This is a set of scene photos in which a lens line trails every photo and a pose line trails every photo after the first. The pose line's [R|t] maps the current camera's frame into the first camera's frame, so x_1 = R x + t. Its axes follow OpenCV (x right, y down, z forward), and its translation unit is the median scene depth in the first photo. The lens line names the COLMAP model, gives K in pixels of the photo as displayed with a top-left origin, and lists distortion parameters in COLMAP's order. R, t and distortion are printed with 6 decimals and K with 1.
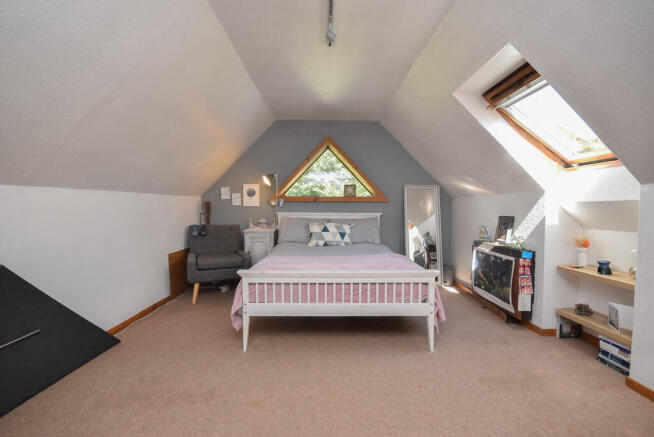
lens RADIAL K [[290.8, 0, 325.4], [0, 290.8, 219.5], [0, 0, 1]] dist [0.000362, -0.000479]
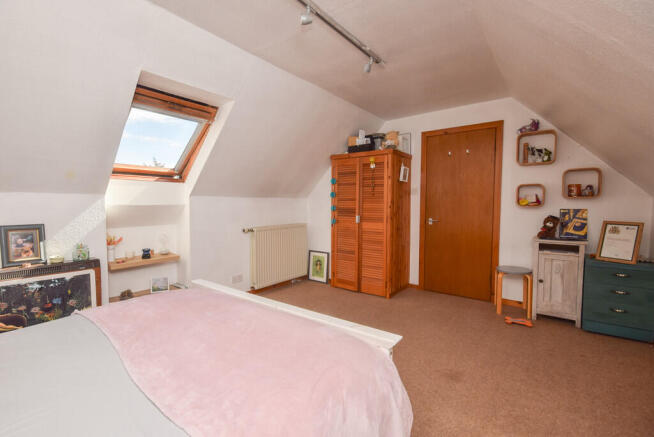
lens RADIAL K [[290.8, 0, 325.4], [0, 290.8, 219.5], [0, 0, 1]] dist [0.000362, -0.000479]
pose [[-0.787564, -0.030938, 0.615456, -0.400832], [0.027462, 0.995985, 0.085209, -0.066837], [-0.615621, 0.084009, -0.783552, 1.159498]]
